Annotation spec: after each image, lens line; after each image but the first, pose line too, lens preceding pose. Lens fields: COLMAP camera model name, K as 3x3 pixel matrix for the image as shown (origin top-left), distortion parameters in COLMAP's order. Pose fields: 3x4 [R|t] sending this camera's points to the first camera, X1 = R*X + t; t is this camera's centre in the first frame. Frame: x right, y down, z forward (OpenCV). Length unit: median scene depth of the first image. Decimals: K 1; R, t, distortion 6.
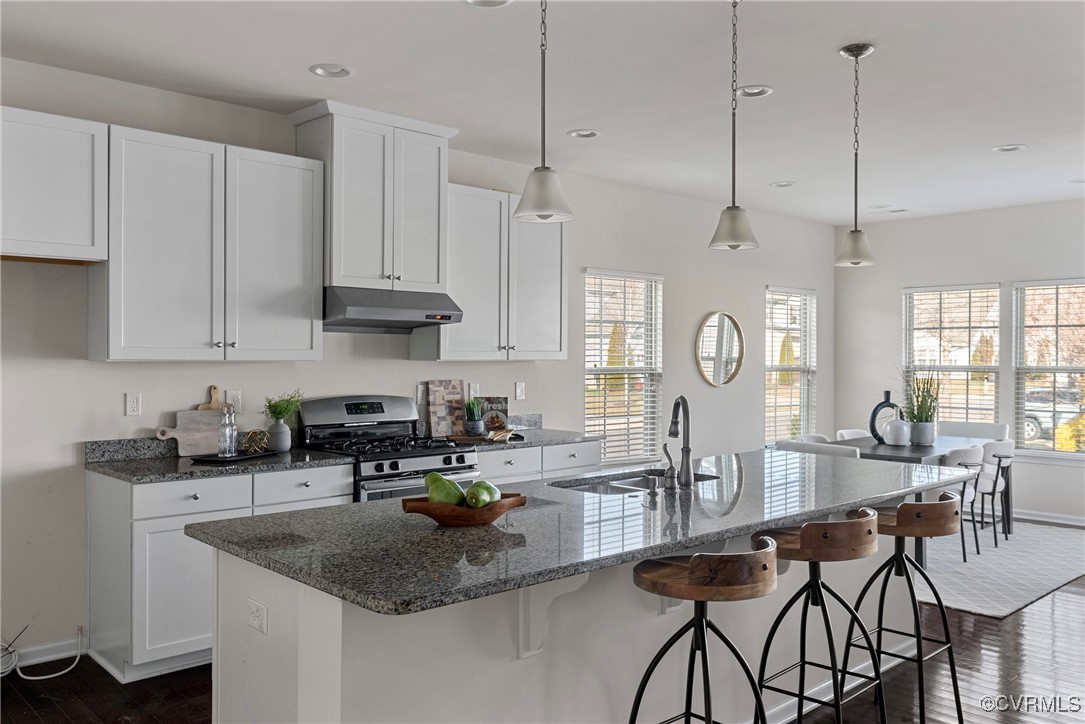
lens RADIAL K [[880.3, 0, 544.0], [0, 880.3, 363.7], [0, 0, 1]] dist [0.005966, 0.001877]
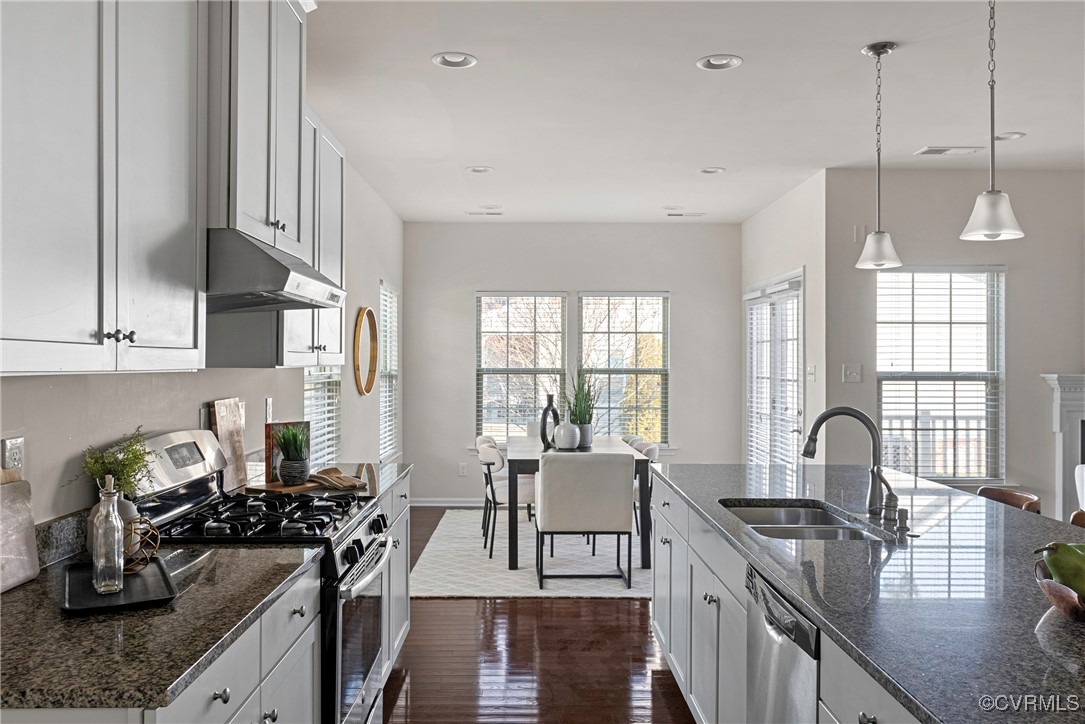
lens RADIAL K [[880.3, 0, 542.6], [0, 880.3, 353.8], [0, 0, 1]] dist [0.005966, 0.001877]
pose [[0.679020, 0.003697, 0.734111, -0.424875], [0.007798, 0.999895, -0.012248, -0.003723], [-0.734078, 0.014041, 0.678920, 0.417946]]
